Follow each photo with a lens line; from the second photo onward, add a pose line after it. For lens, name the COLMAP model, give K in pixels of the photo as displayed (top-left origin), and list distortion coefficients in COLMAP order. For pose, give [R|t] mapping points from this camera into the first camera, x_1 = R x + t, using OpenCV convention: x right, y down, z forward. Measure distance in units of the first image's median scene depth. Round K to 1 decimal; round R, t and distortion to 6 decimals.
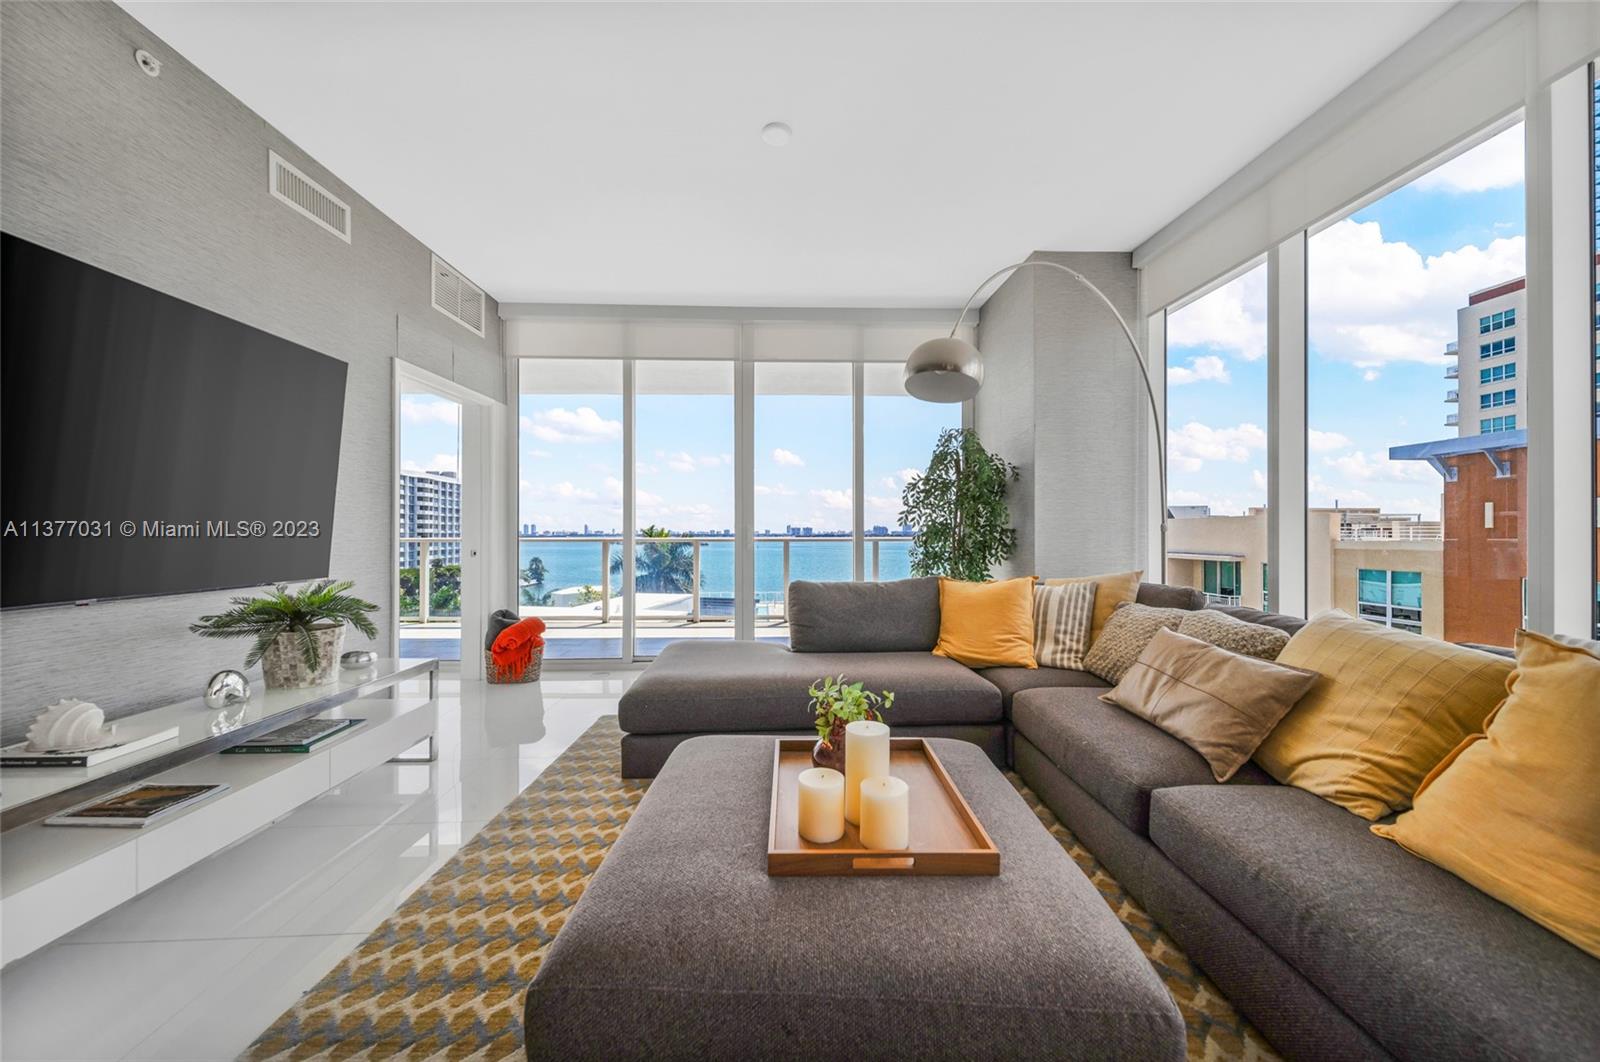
lens RADIAL K [[555.3, 0, 800.0], [0, 555.3, 531.0], [0, 0, 1]] dist [0.001524, -0.000379]
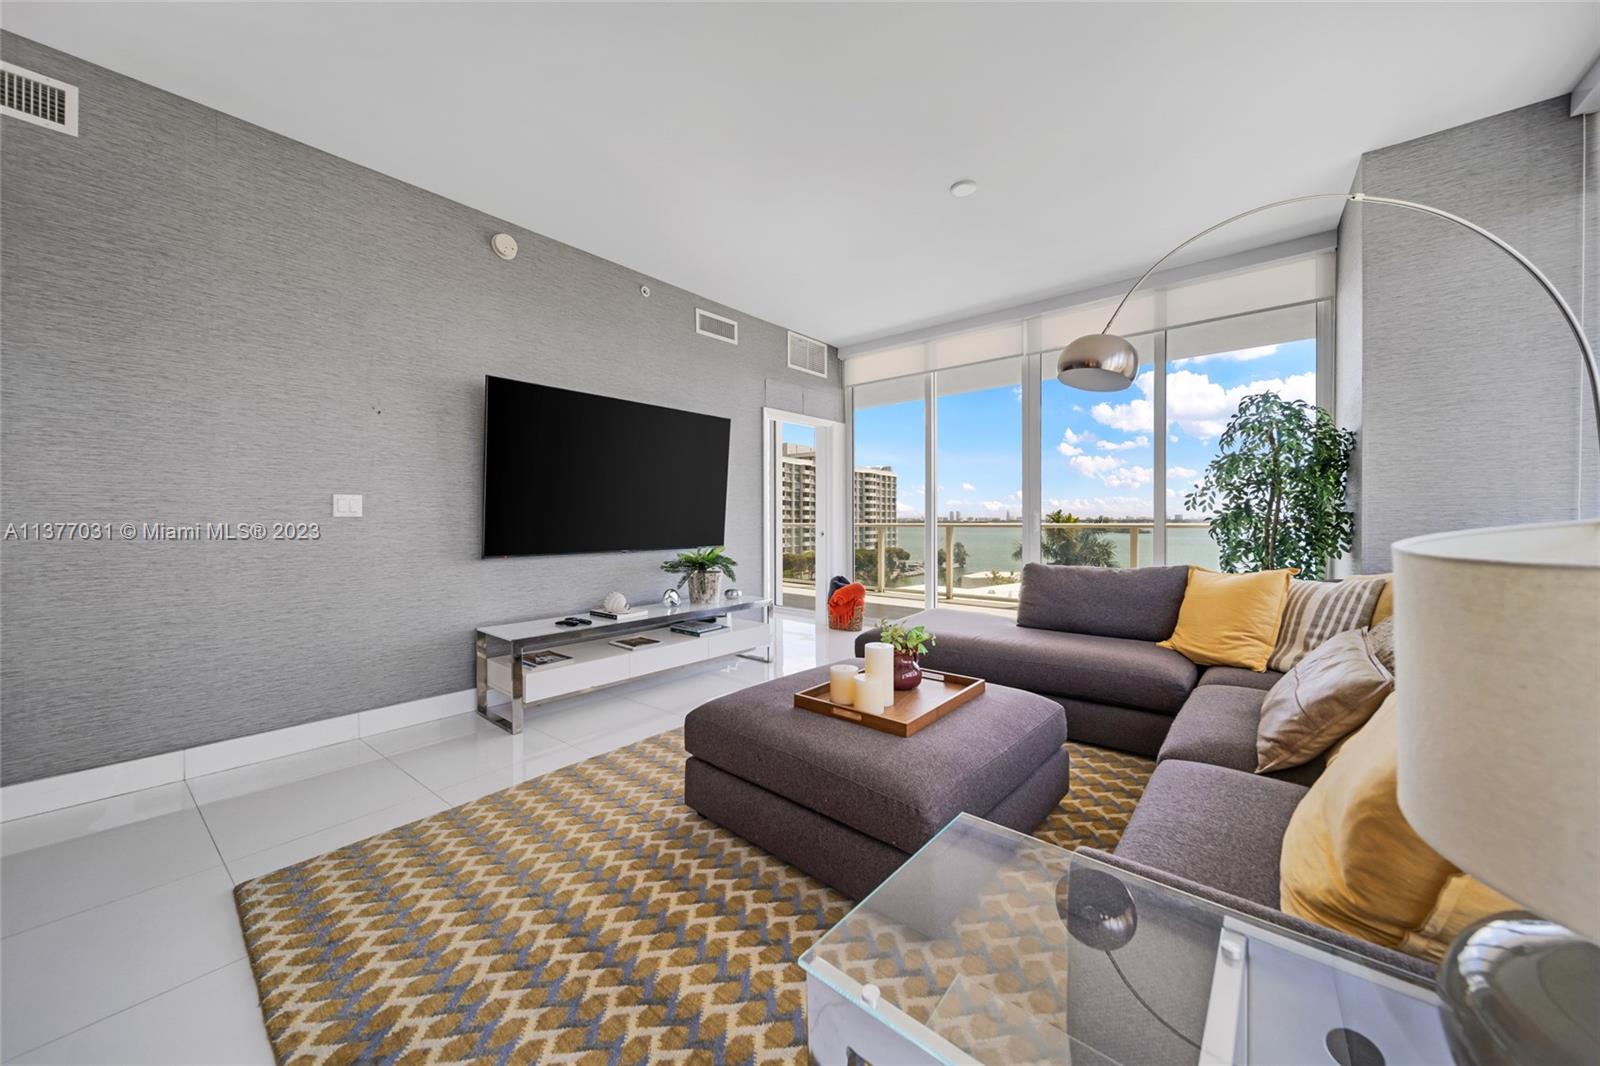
lens RADIAL K [[566.5, 0, 806.7], [0, 566.5, 526.1], [0, 0, 1]] dist [0.000201, -0.000322]
pose [[0.756765, 0.004780, -0.653669, 0.437828], [0.005985, 0.999881, 0.014241, -0.000698], [0.653659, -0.014689, 0.756647, -0.140332]]
